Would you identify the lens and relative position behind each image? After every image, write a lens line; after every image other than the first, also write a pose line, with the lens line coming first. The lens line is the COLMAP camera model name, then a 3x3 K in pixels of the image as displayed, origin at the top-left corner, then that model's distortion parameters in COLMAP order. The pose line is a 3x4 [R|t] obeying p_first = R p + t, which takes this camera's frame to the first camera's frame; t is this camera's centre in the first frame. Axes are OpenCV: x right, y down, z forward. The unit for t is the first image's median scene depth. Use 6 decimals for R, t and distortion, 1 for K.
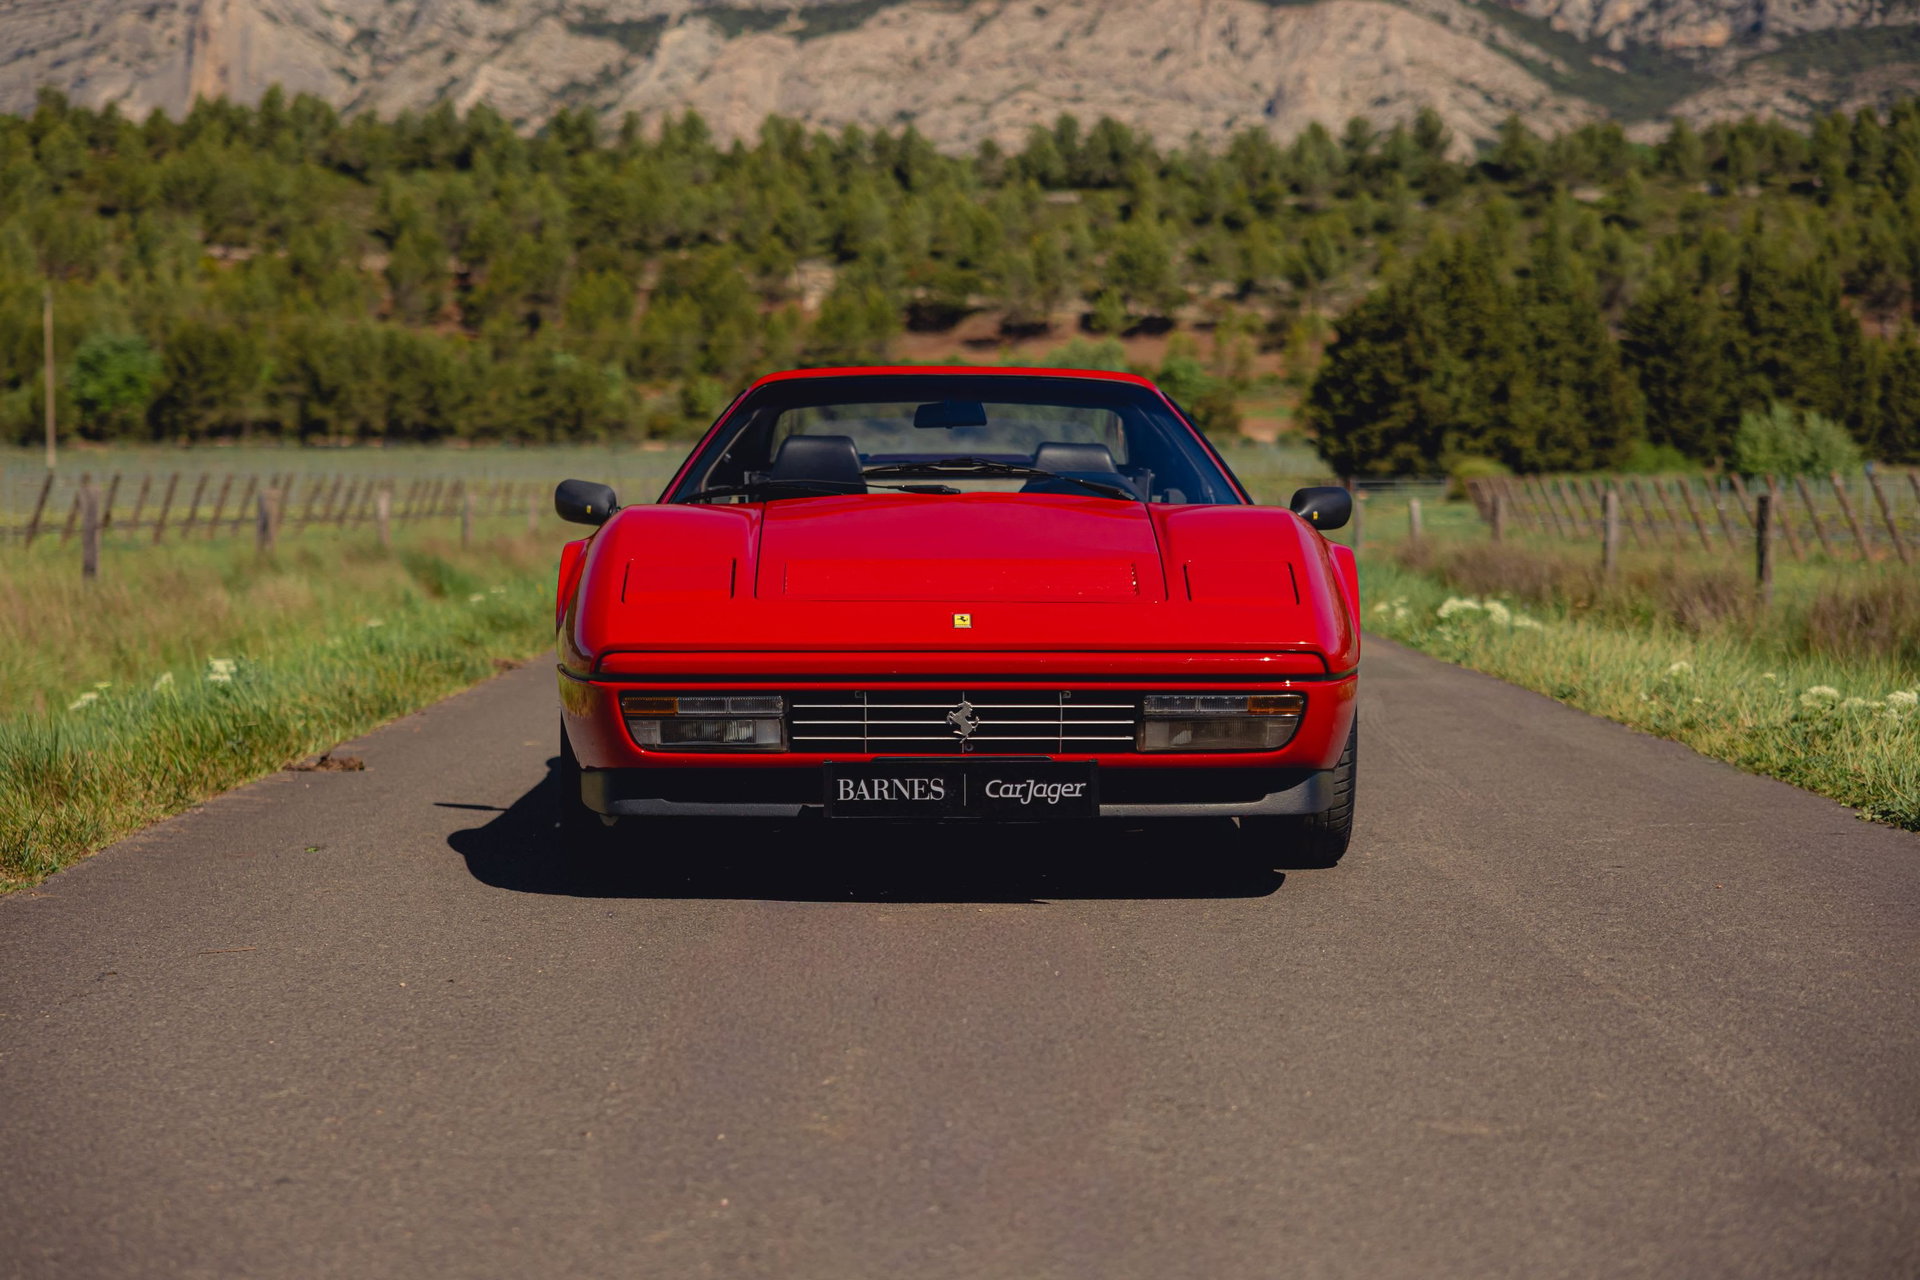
lens RADIAL K [[2261.4, 0, 918.4], [0, 2261.4, 639.2], [0, 0, 1]] dist [0.012338, 0.046045]
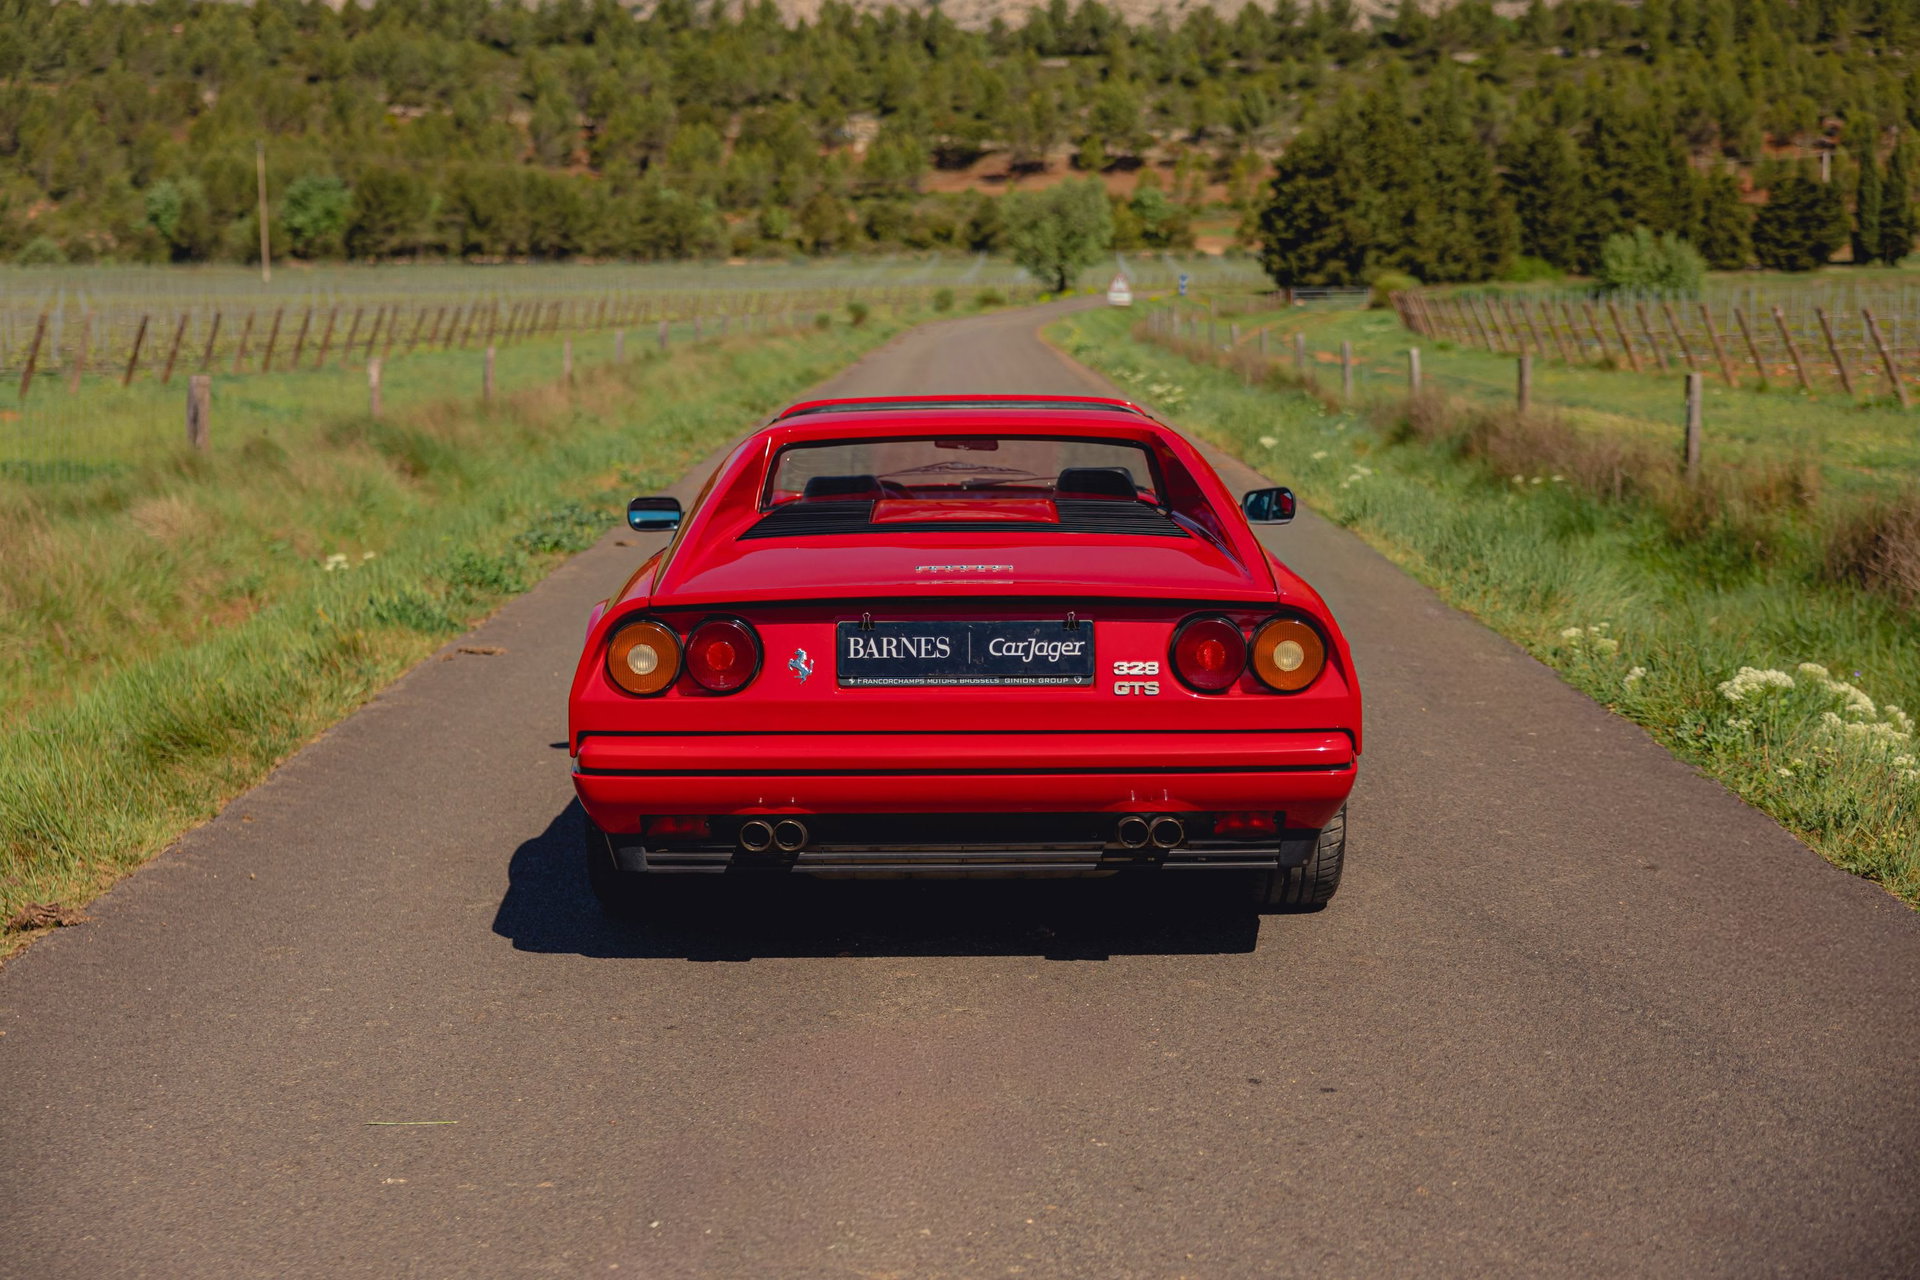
lens RADIAL K [[2261.4, 0, 918.4], [0, 2261.4, 639.2], [0, 0, 1]] dist [0.012338, 0.046045]
pose [[0.999972, -0.006720, -0.003424, -0.011433], [0.006918, 0.998084, 0.061488, 0.050840], [0.003004, -0.061510, 0.998102, -0.297371]]
